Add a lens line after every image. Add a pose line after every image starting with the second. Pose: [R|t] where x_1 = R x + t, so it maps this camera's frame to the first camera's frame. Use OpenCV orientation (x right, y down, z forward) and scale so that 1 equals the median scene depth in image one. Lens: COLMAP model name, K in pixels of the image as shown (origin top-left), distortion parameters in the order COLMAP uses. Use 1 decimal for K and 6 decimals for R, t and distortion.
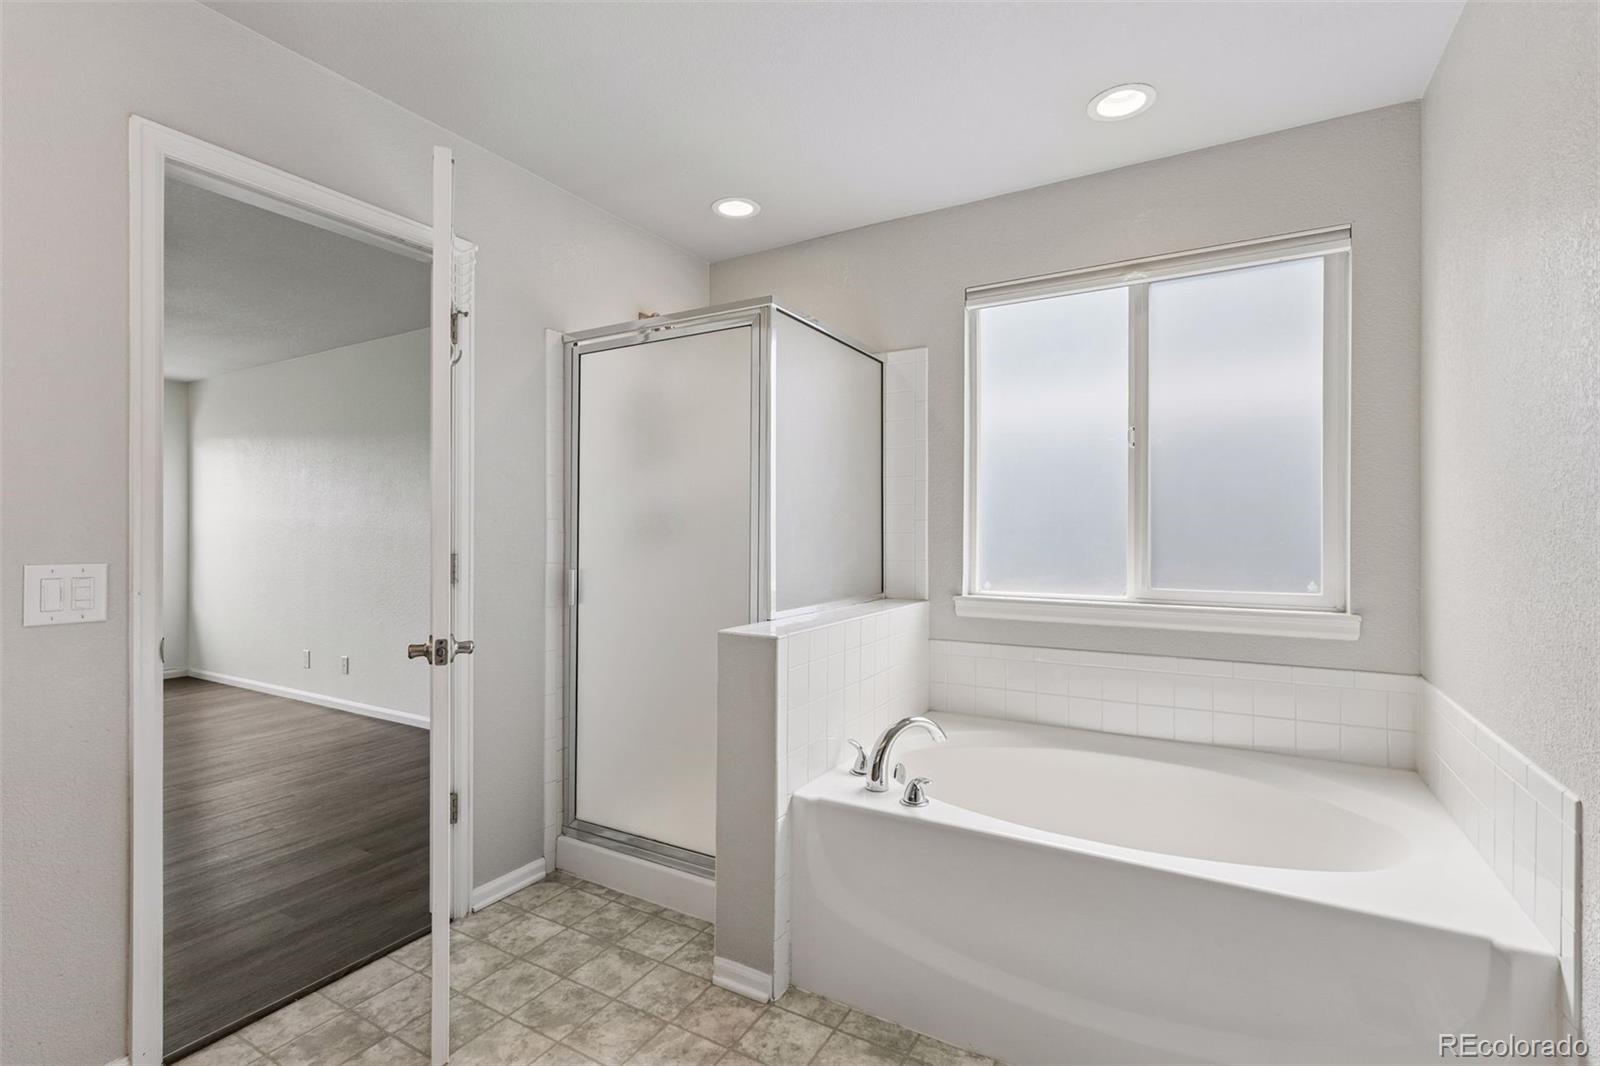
lens RADIAL K [[745.8, 0, 790.3], [0, 745.8, 530.9], [0, 0, 1]] dist [-0.001291, -0.000143]
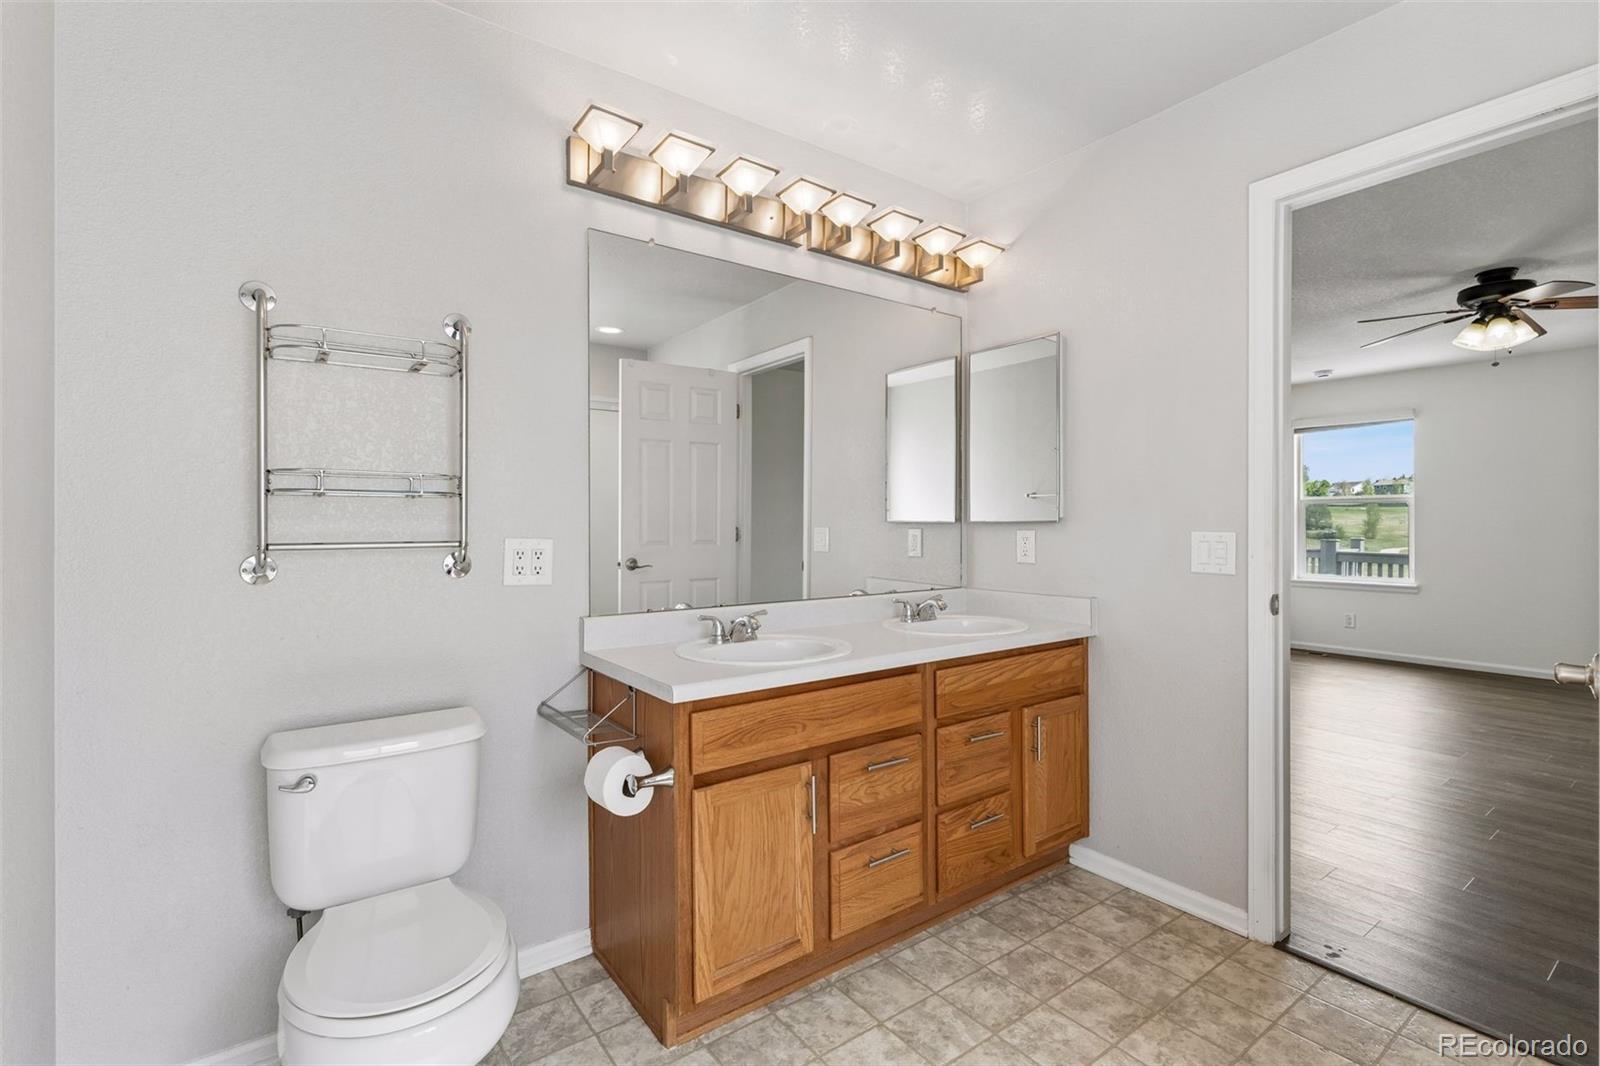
lens RADIAL K [[745.8, 0, 792.4], [0, 745.8, 521.9], [0, 0, 1]] dist [-0.001291, -0.000143]
pose [[-0.400484, 0.010607, -0.916243, 0.692802], [-0.000632, 0.999930, 0.011852, 0.014966], [0.916304, 0.005325, -0.400449, 1.016327]]
